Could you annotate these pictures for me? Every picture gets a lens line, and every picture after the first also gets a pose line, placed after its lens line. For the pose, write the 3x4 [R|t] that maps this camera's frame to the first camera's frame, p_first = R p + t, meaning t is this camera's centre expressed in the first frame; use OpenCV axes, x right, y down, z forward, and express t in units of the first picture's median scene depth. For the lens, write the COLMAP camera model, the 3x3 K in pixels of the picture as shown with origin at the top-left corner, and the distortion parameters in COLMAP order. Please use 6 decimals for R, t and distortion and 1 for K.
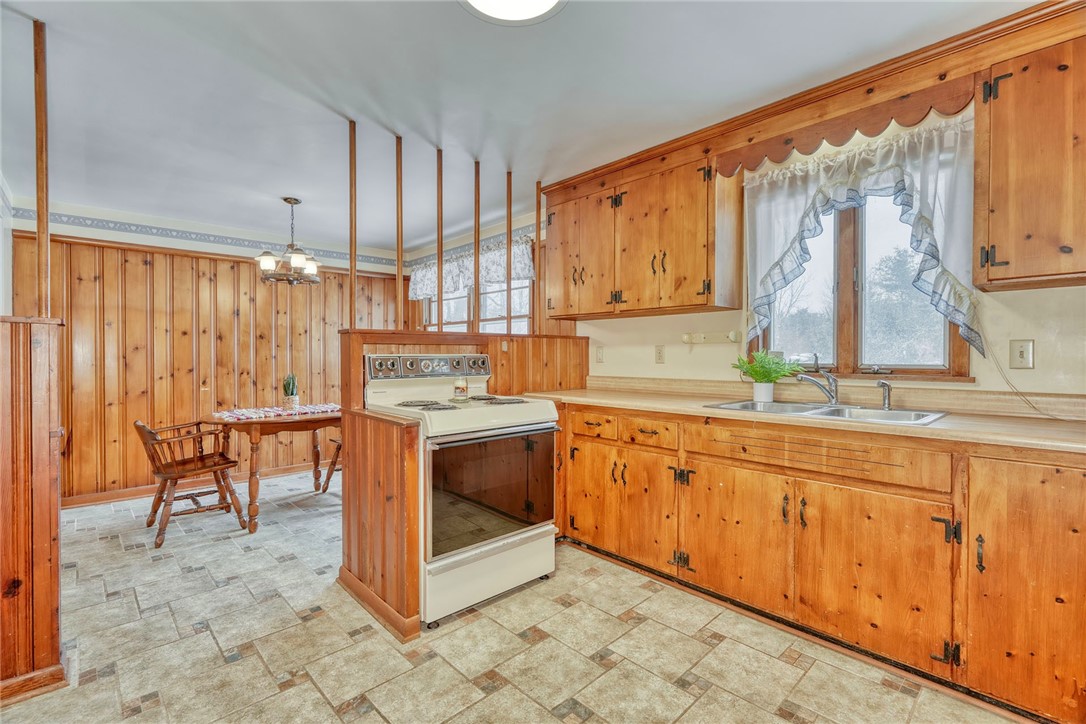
lens RADIAL K [[489.0, 0, 534.6], [0, 489.0, 360.0], [0, 0, 1]] dist [-0.000172, 0.000297]
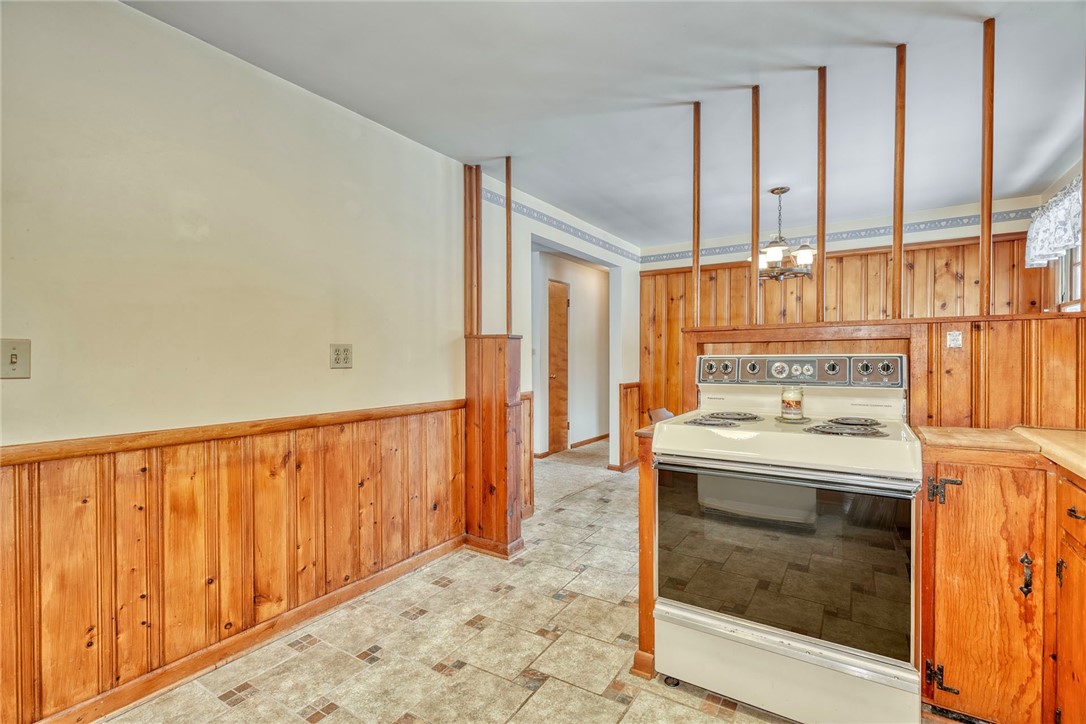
lens RADIAL K [[495.5, 0, 542.3], [0, 495.5, 361.4], [0, 0, 1]] dist [-0.011280, 0.003238]
pose [[0.251208, 0.008759, -0.967893, 0.290806], [-0.005155, 0.999957, 0.007711, -0.003431], [0.967919, 0.003053, 0.251243, 0.307549]]
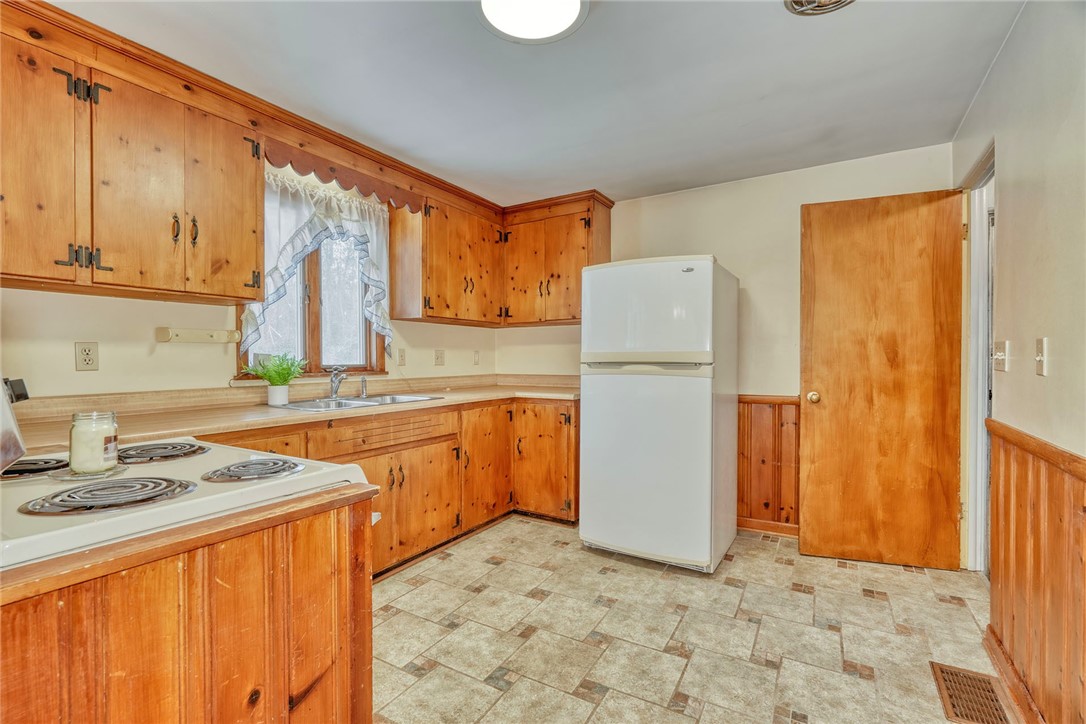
lens RADIAL K [[495.5, 0, 552.8], [0, 495.5, 357.8], [0, 0, 1]] dist [-0.011280, 0.003238]
pose [[-0.307482, -0.000485, 0.951554, -0.420775], [0.010061, 0.999942, 0.003760, -0.005354], [-0.951501, 0.010730, -0.307459, 0.501594]]
